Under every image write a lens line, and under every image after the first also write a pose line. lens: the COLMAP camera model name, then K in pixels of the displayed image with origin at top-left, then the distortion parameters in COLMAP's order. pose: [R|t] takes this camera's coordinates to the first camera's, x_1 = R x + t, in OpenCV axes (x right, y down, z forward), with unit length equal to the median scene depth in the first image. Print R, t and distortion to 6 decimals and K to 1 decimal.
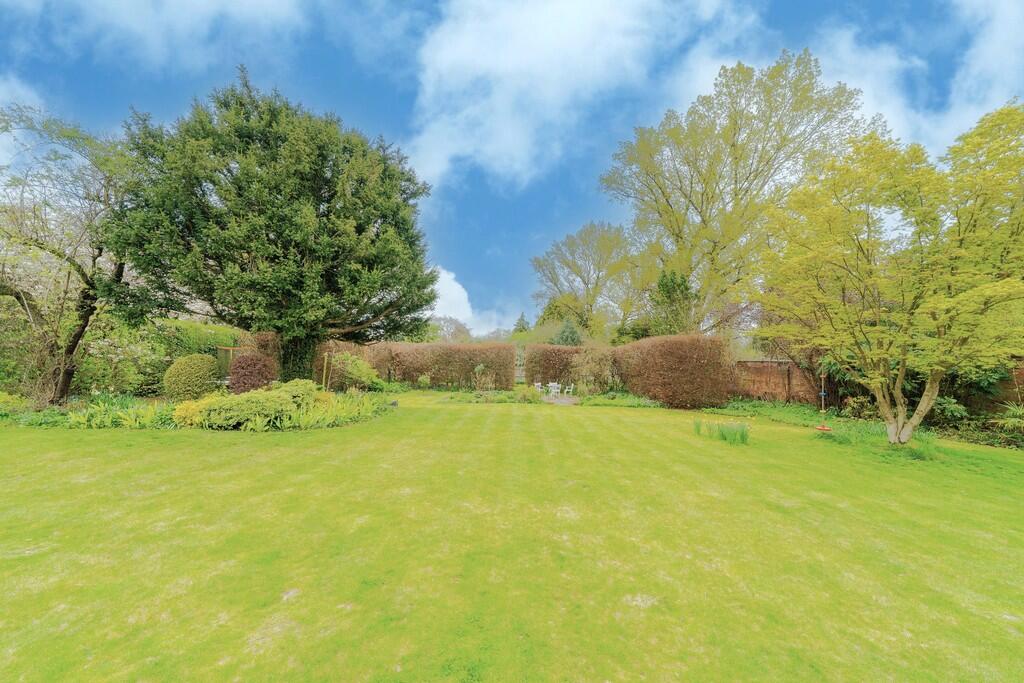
lens RADIAL K [[355.0, 0, 512.8], [0, 355.0, 337.8], [0, 0, 1]] dist [-0.000064, -0.000064]
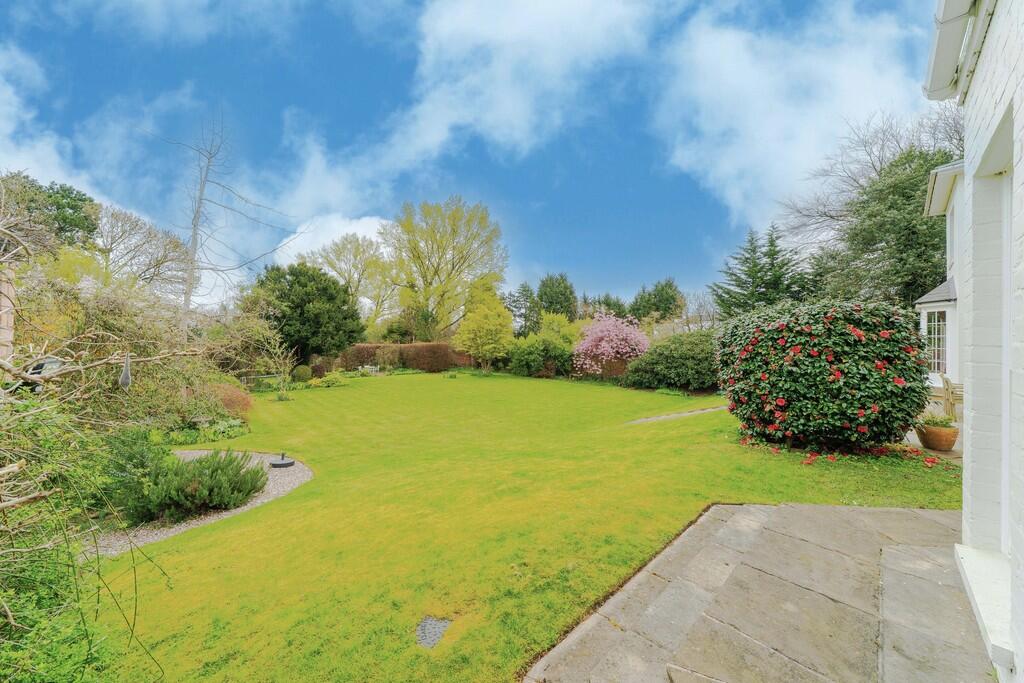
lens RADIAL K [[355.0, 0, 512.8], [0, 355.0, 337.8], [0, 0, 1]] dist [-0.000064, -0.000064]
pose [[0.737386, -0.019678, 0.675185, -0.537364], [-0.028624, 0.997767, 0.060341, -0.142041], [-0.674865, -0.063821, 0.735176, -0.806879]]
